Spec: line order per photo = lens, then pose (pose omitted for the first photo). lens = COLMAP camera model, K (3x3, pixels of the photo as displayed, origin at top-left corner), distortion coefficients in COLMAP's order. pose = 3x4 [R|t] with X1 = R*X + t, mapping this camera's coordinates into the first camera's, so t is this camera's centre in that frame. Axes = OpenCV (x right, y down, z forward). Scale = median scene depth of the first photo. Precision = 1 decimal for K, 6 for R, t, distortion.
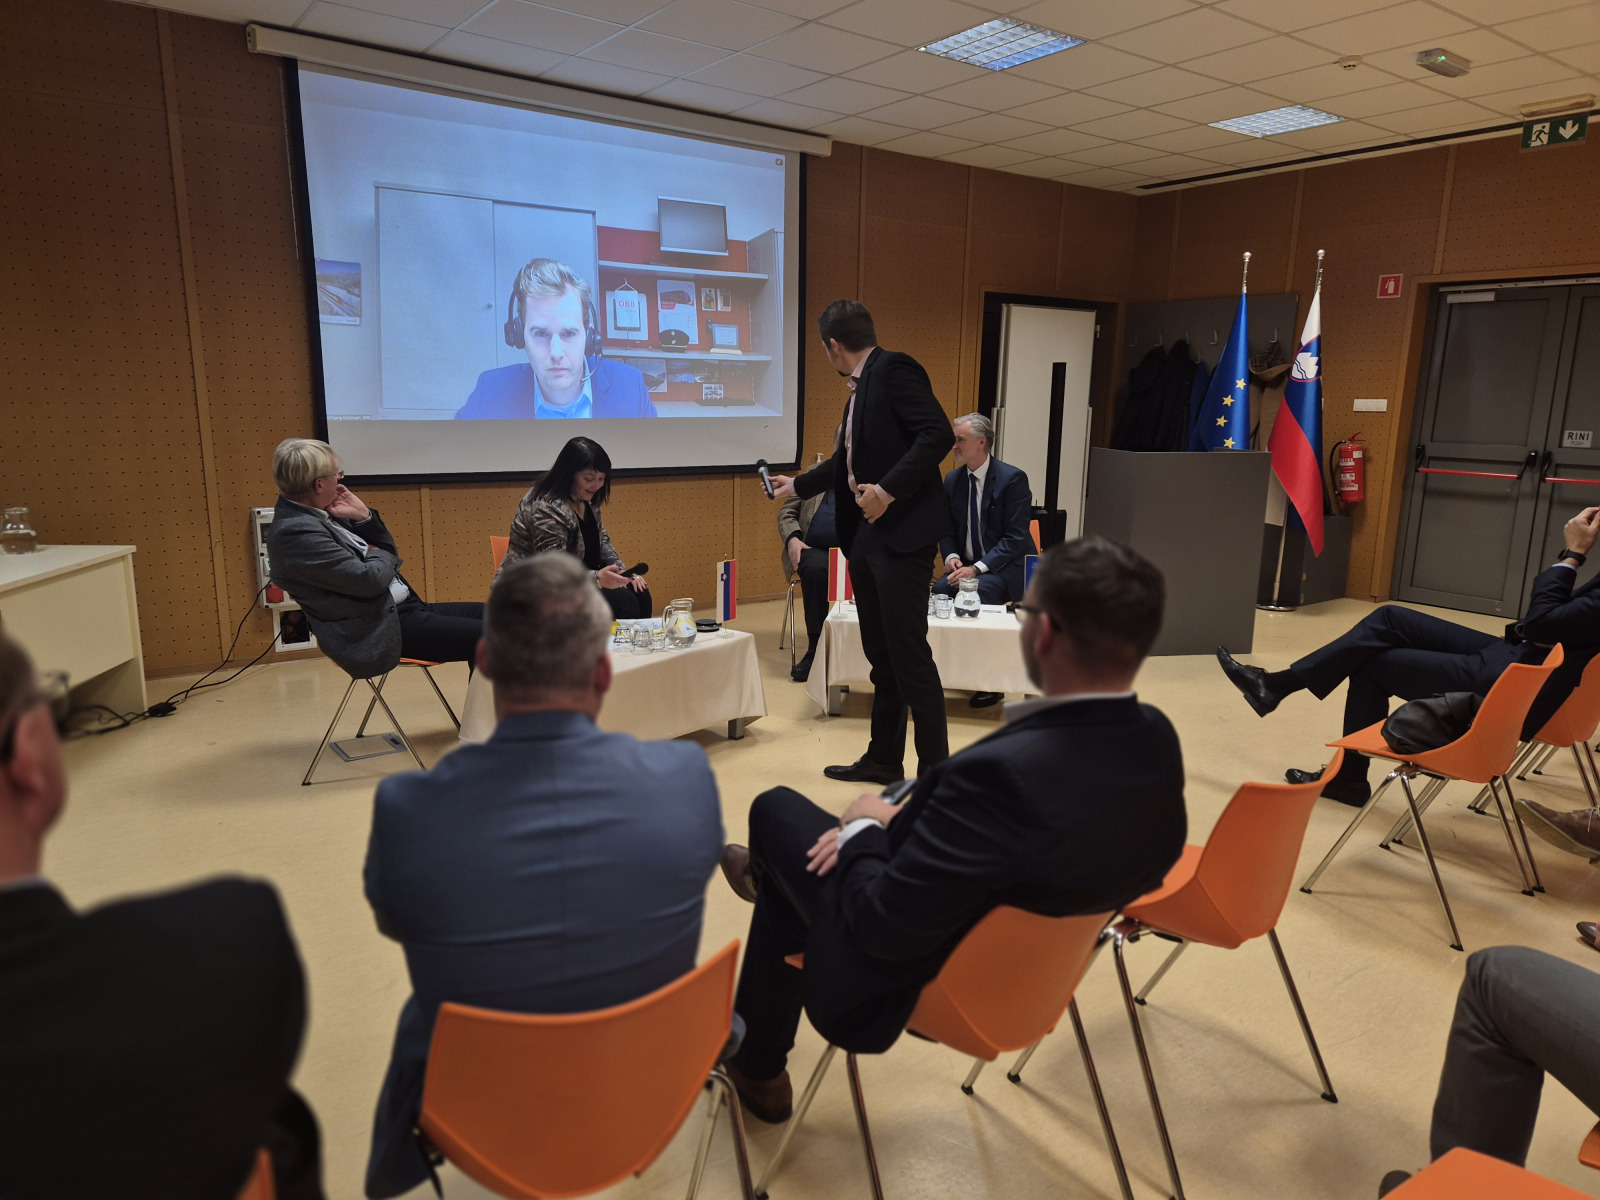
lens RADIAL K [[1046.5, 0, 824.6], [0, 1046.5, 605.1], [0, 0, 1]] dist [0.076012, -0.051400]
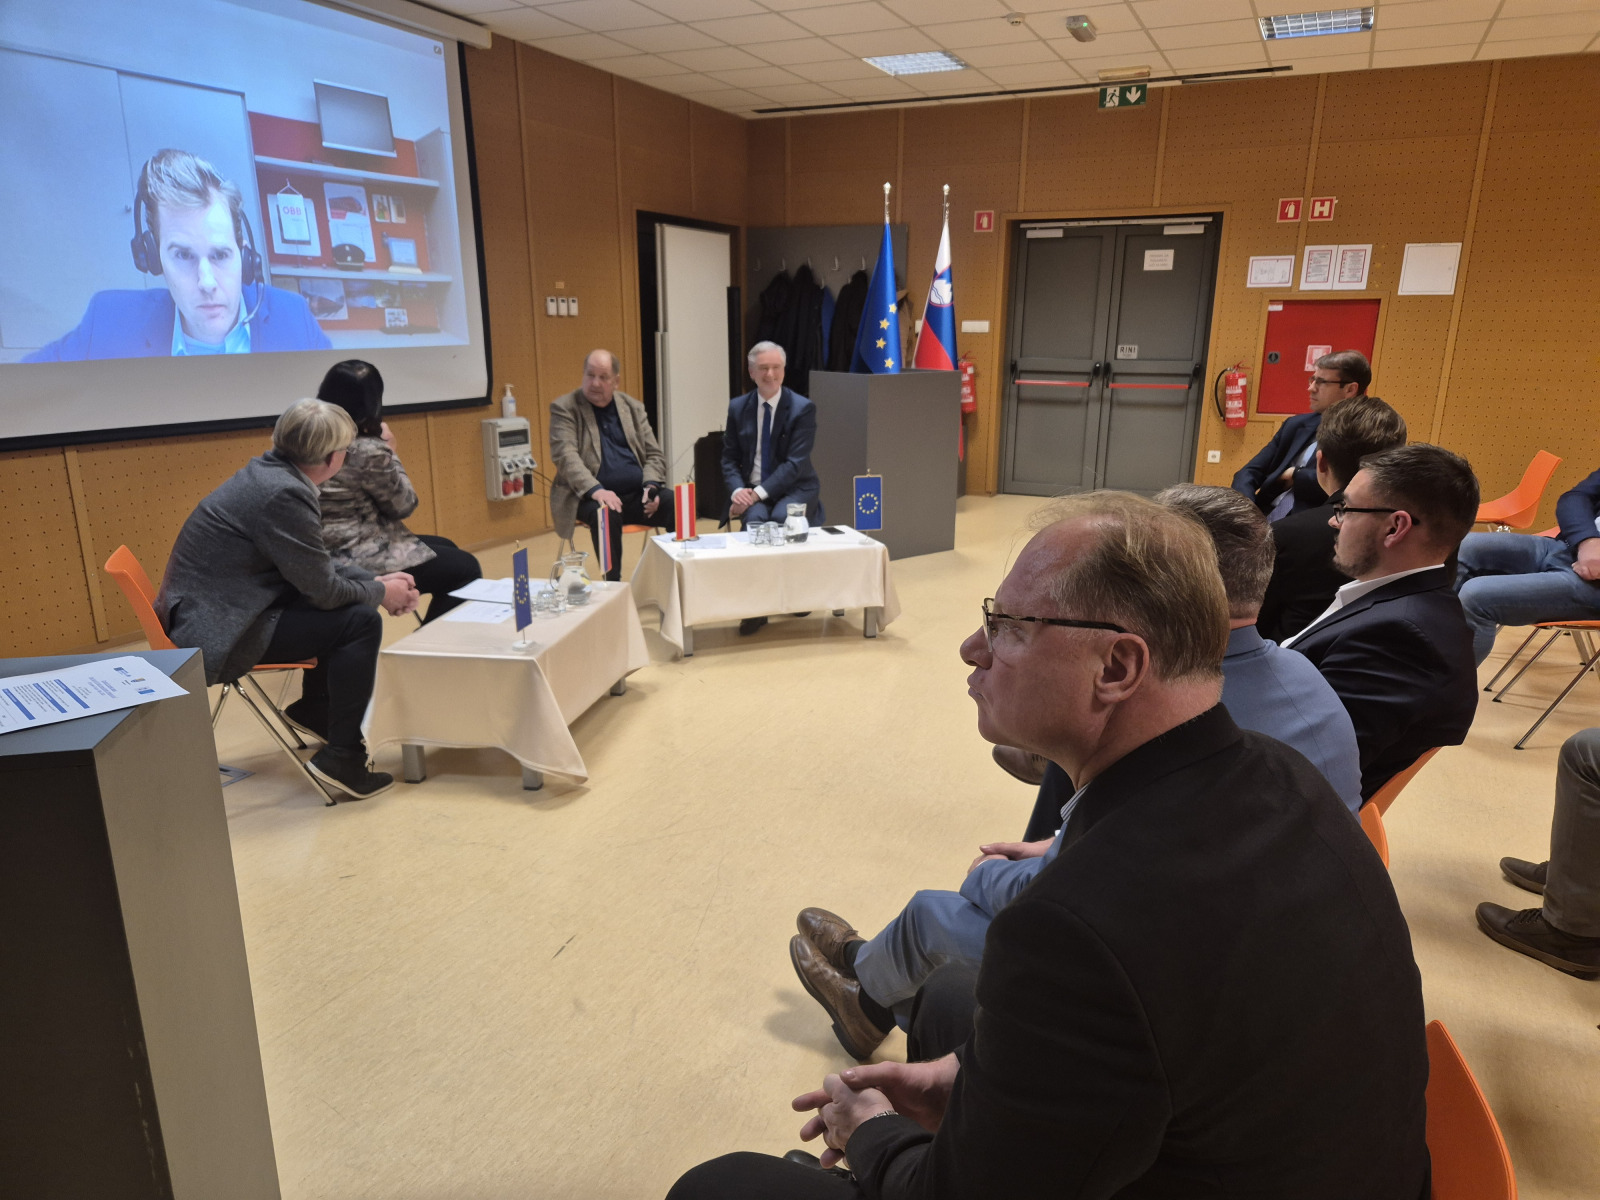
lens RADIAL K [[1046.5, 0, 824.6], [0, 1046.5, 605.1], [0, 0, 1]] dist [0.076012, -0.051400]
pose [[0.886774, -0.132632, 0.442765, -0.208998], [0.100271, 0.990334, 0.095836, -0.016209], [-0.451196, -0.040589, 0.891501, 0.047121]]
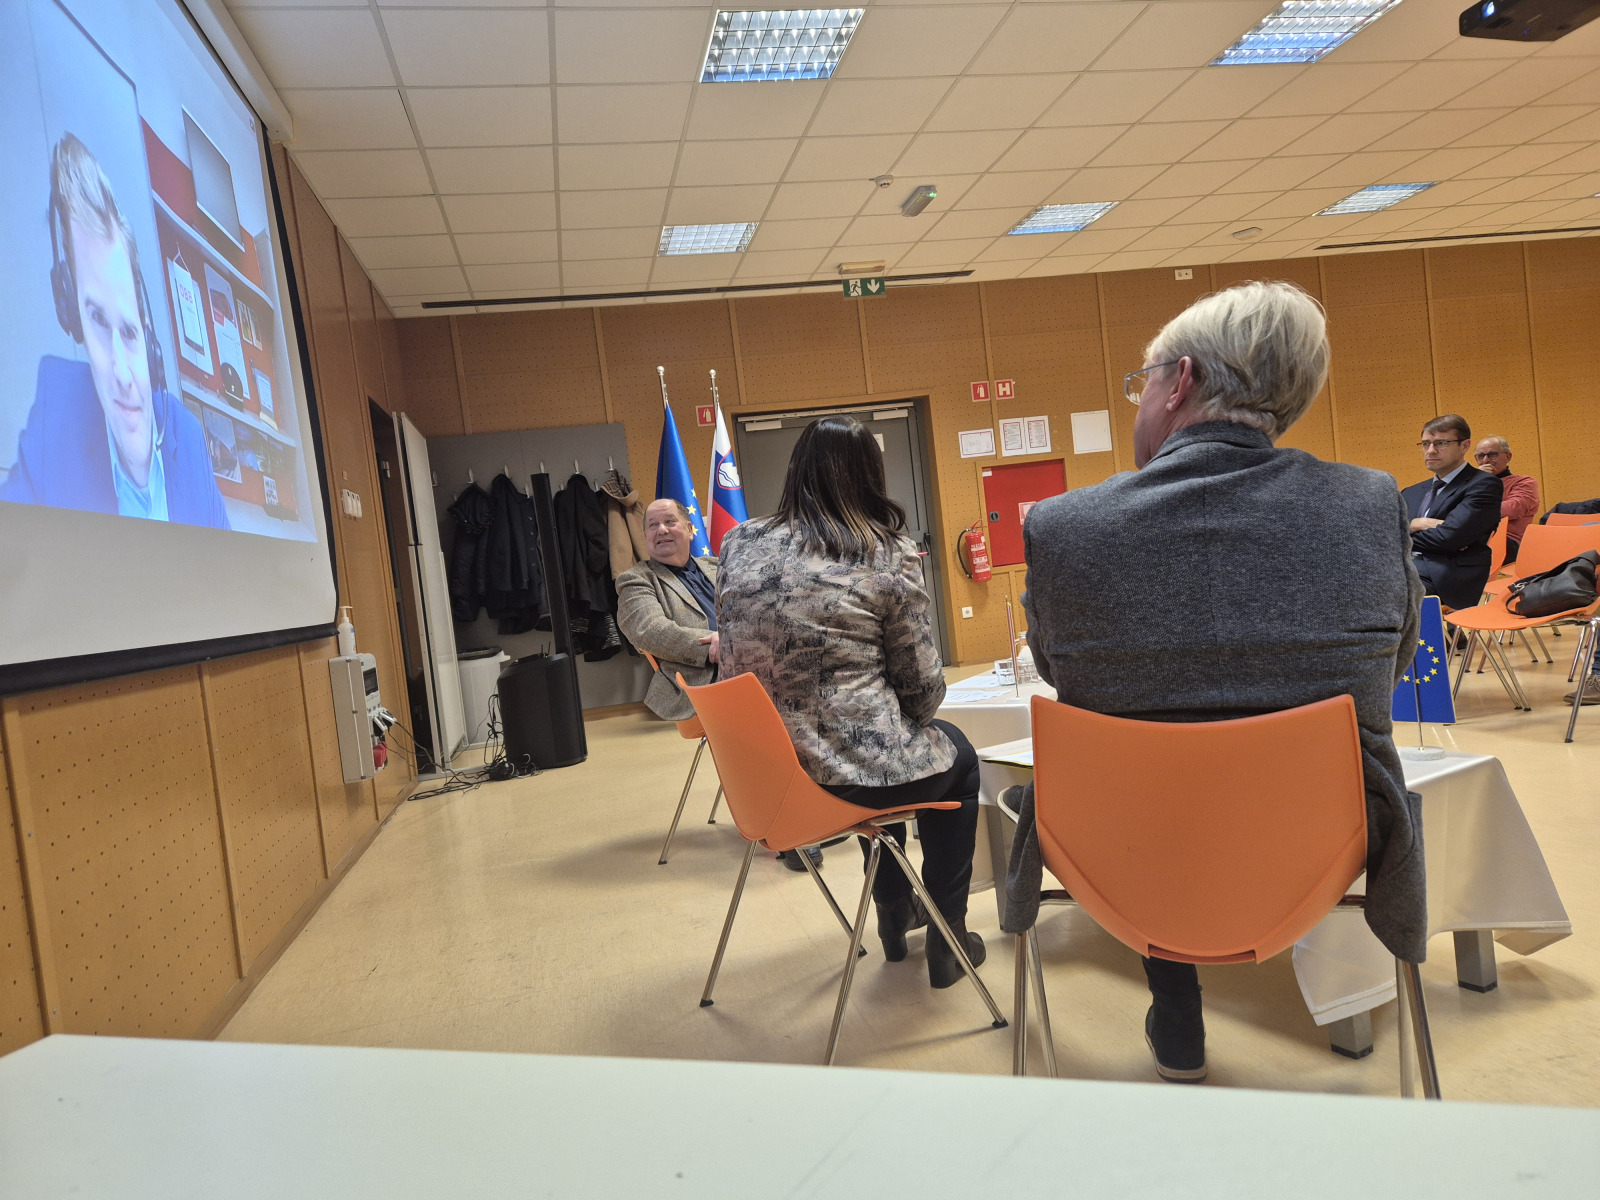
lens RADIAL K [[1046.5, 0, 824.6], [0, 1046.5, 605.1], [0, 0, 1]] dist [0.076012, -0.051400]
pose [[0.429075, -0.107756, 0.896818, -0.464962], [0.304070, 0.952143, -0.031076, -0.045966], [-0.850550, 0.286029, 0.441307, 0.531755]]
